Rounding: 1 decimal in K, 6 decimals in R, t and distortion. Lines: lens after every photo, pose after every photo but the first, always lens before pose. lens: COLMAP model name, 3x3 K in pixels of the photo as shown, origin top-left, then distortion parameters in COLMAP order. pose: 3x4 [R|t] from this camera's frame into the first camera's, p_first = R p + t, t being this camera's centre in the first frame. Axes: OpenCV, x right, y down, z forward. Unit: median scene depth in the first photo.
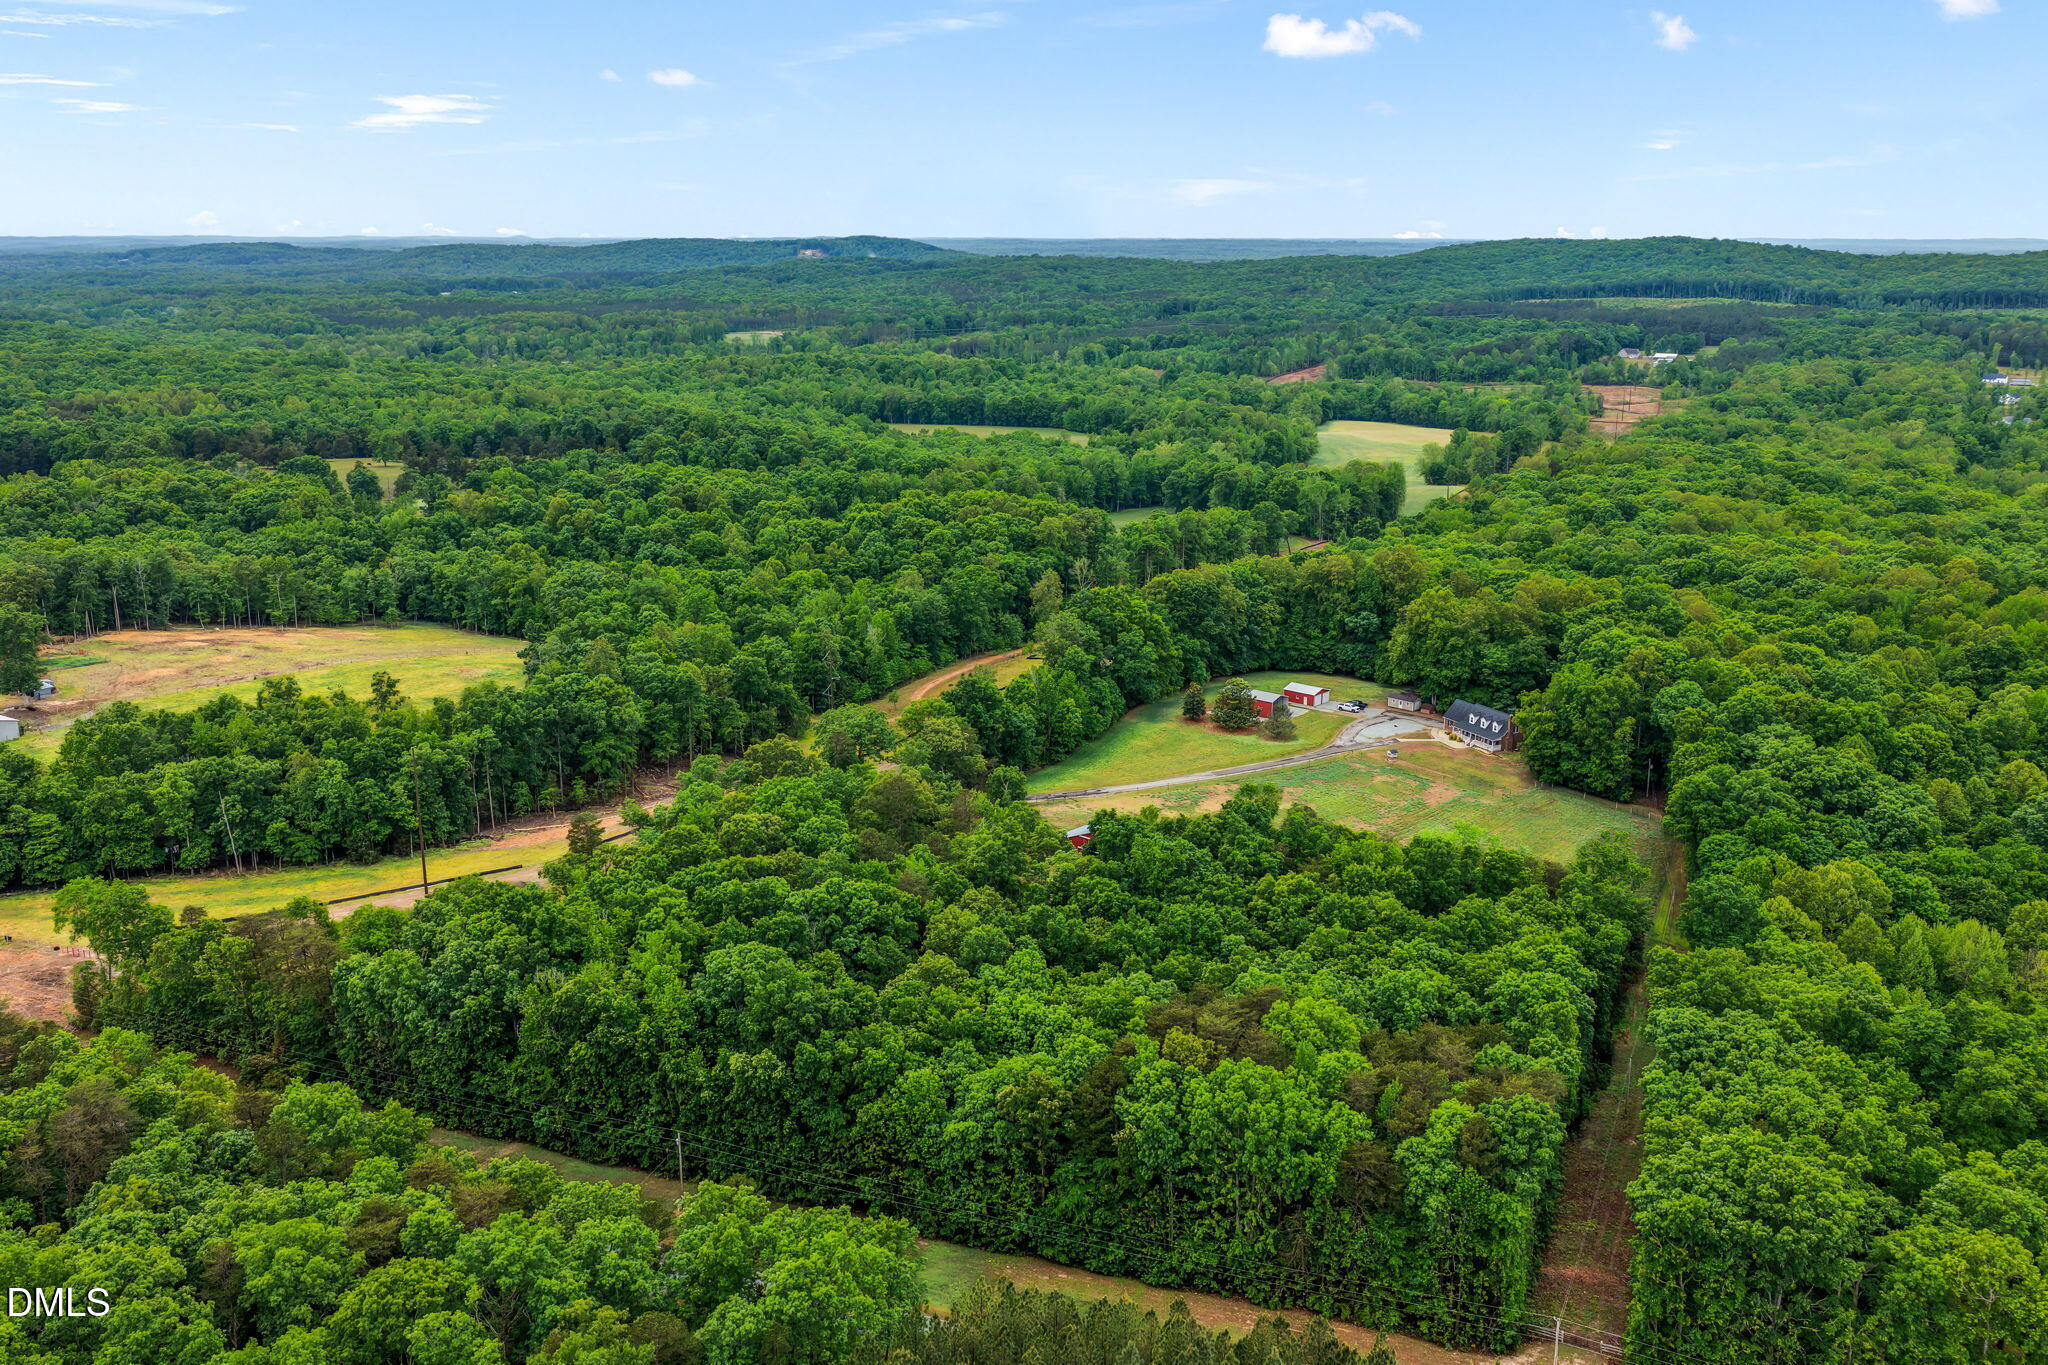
lens RADIAL K [[1716.0, 0, 1025.4], [0, 1716.0, 684.5], [0, 0, 1]] dist [-0.005940, 0.031936]
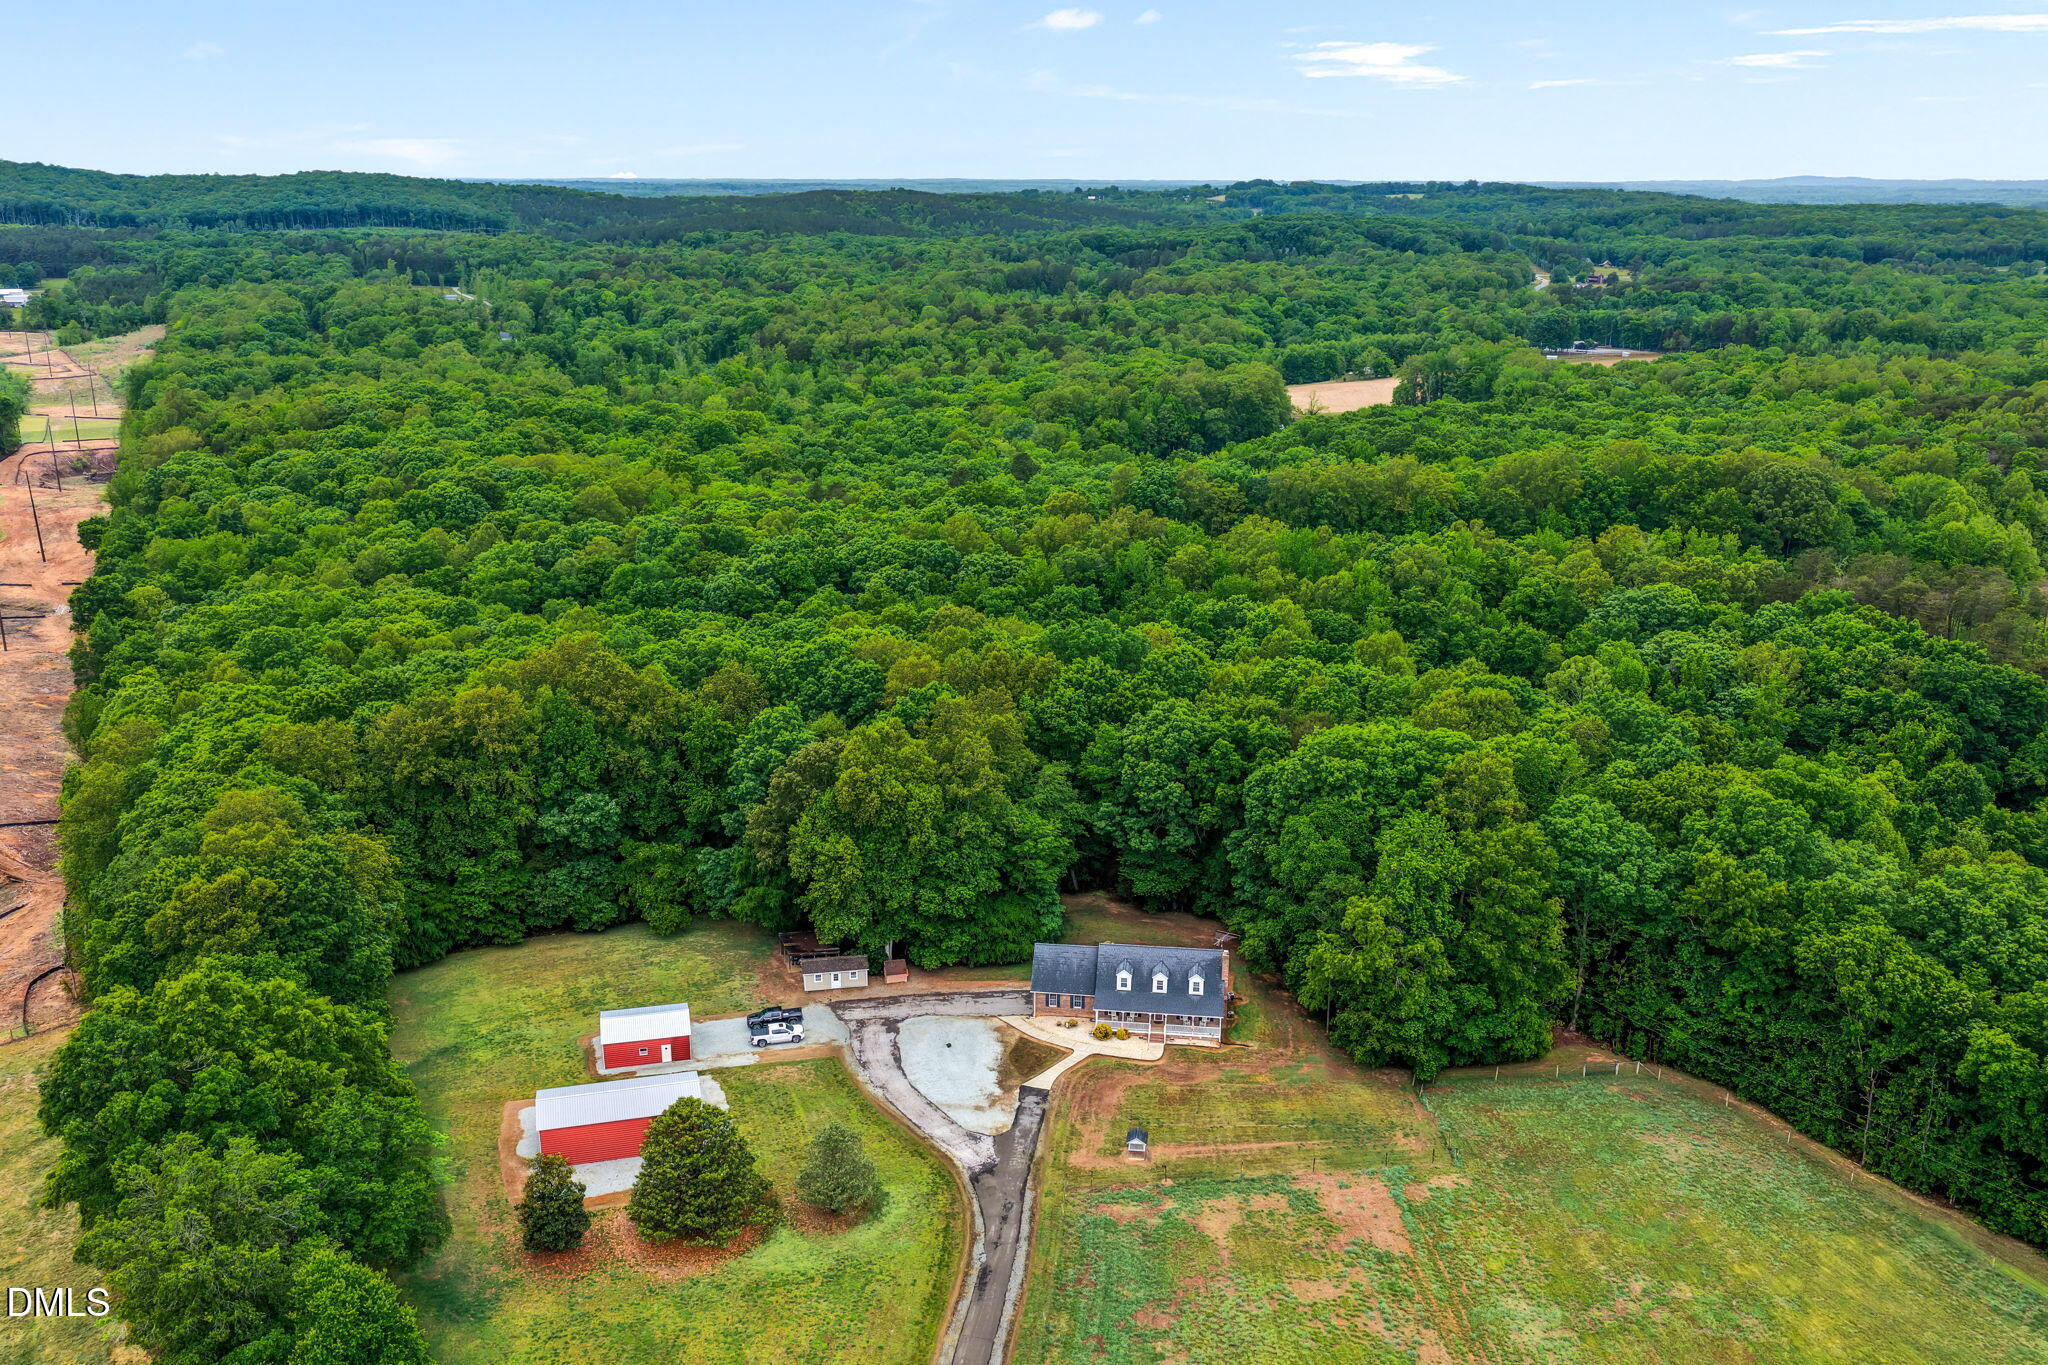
lens RADIAL K [[1716.0, 0, 1022.8], [0, 1716.0, 689.4], [0, 0, 1]] dist [-0.005940, 0.031936]
pose [[0.571799, -0.237310, 0.785321, -0.024846], [0.207623, 0.967946, 0.141323, -0.030213], [-0.793686, 0.082242, 0.602742, 0.170654]]
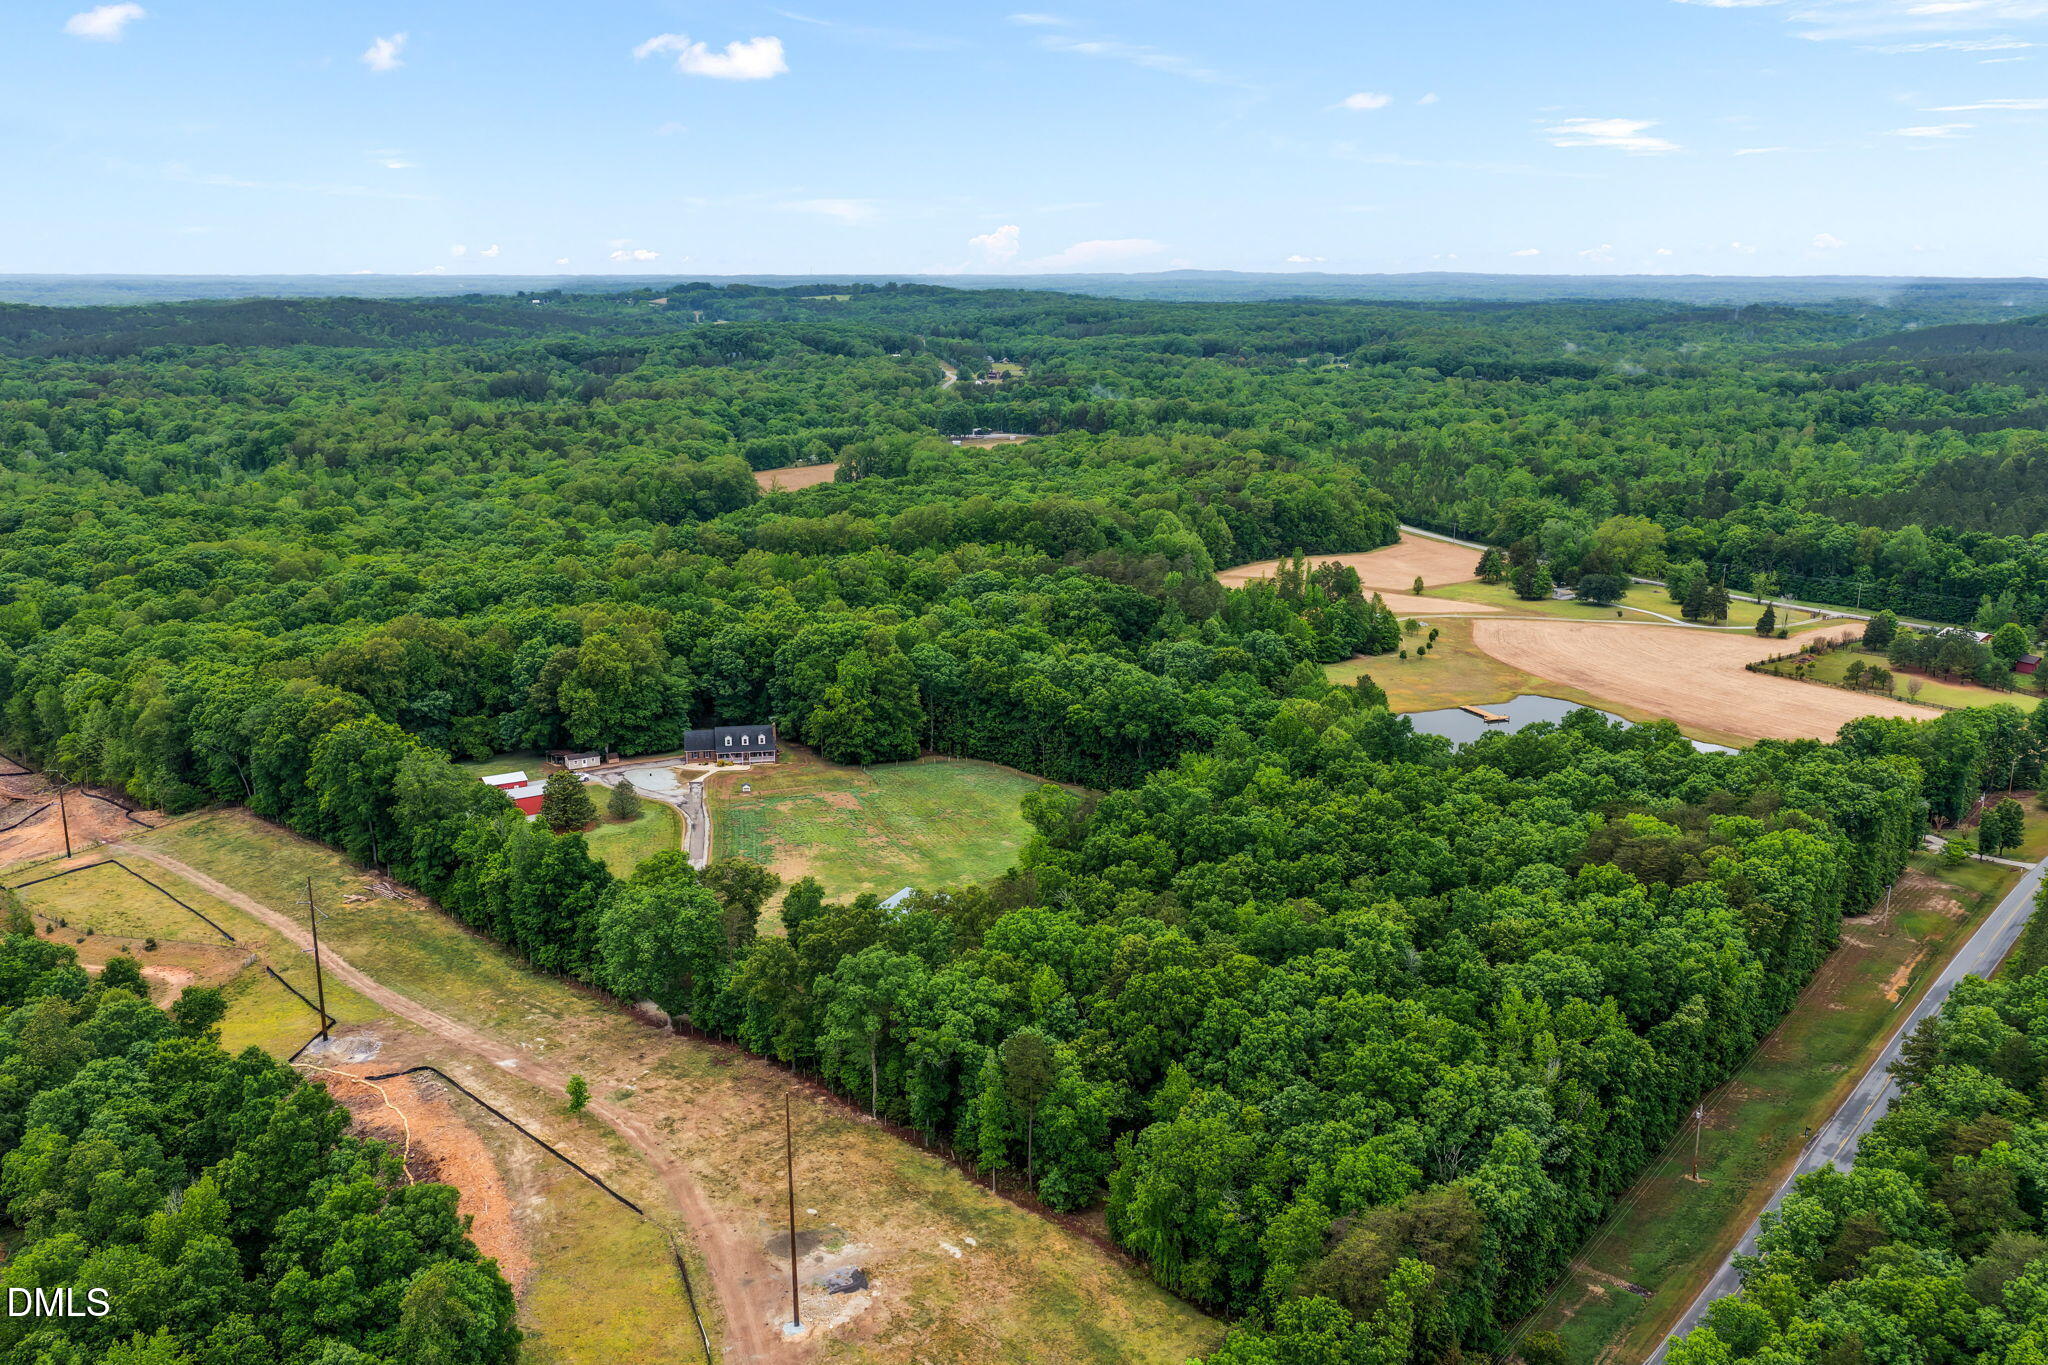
lens RADIAL K [[1716.0, 0, 1005.3], [0, 1716.0, 692.5], [0, 0, 1]] dist [-0.005940, 0.031936]
pose [[0.296405, -0.232456, 0.926341, -0.147664], [0.244297, 0.956114, 0.161758, -0.031008], [-0.923289, 0.178356, 0.340185, 0.115120]]
